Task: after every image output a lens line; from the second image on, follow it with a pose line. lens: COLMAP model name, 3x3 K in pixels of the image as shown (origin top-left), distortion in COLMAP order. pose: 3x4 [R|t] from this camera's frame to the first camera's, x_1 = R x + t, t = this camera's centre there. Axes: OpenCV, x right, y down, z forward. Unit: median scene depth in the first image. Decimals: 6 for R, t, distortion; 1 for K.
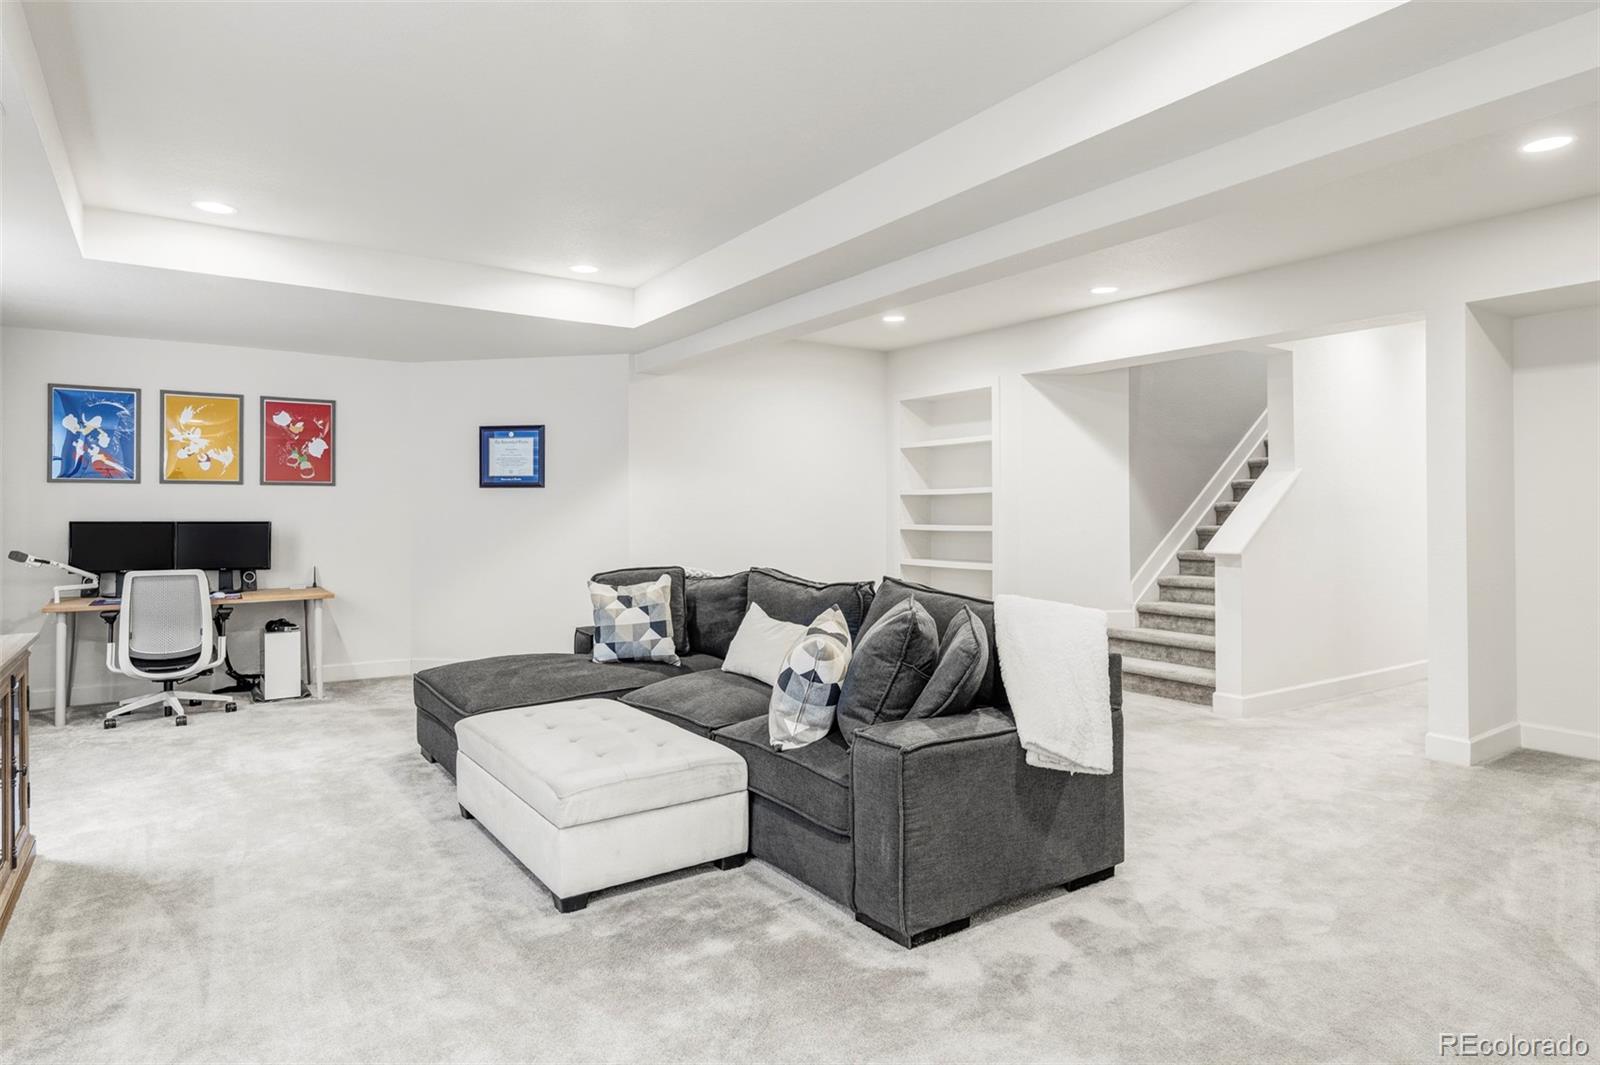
lens RADIAL K [[906.7, 0, 777.3], [0, 906.7, 539.9], [0, 0, 1]] dist [-0.004316, -0.000743]
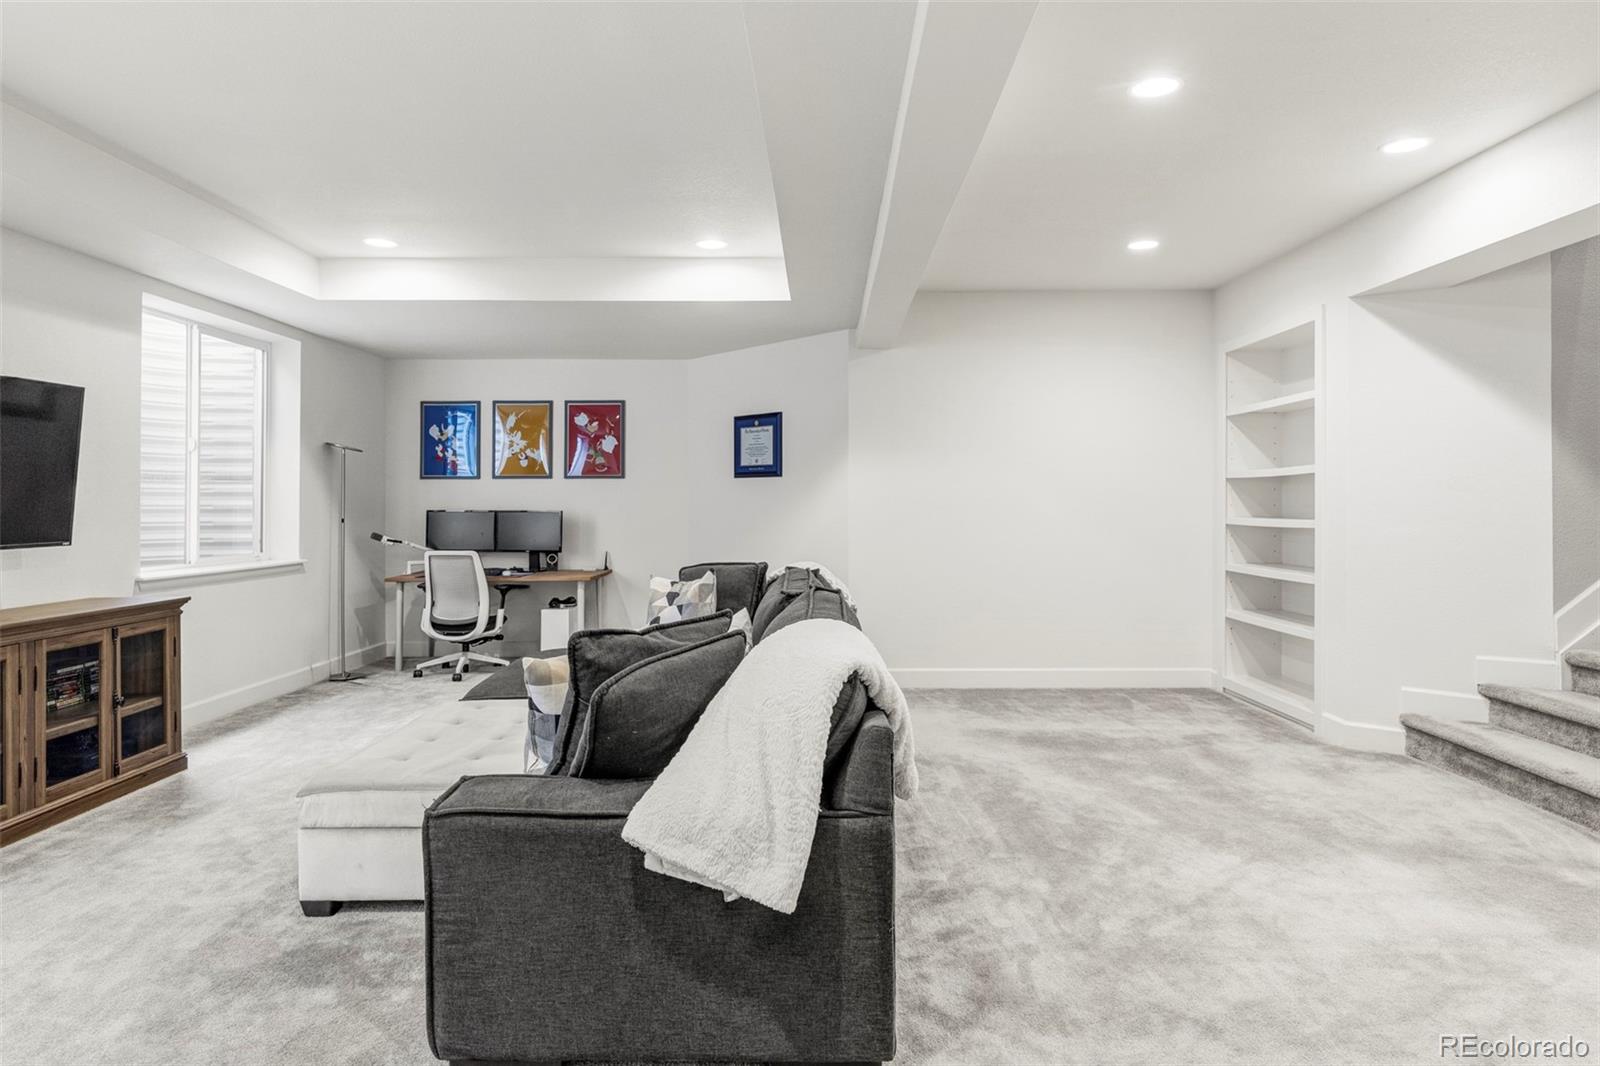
lens RADIAL K [[917.8, 0, 813.1], [0, 917.8, 528.0], [0, 0, 1]] dist [-0.003070, 0.000585]
pose [[0.826573, 0.014178, -0.562651, 0.350317], [-0.015231, 0.999880, 0.002820, -0.006511], [0.562623, 0.006239, 0.826690, 0.226431]]
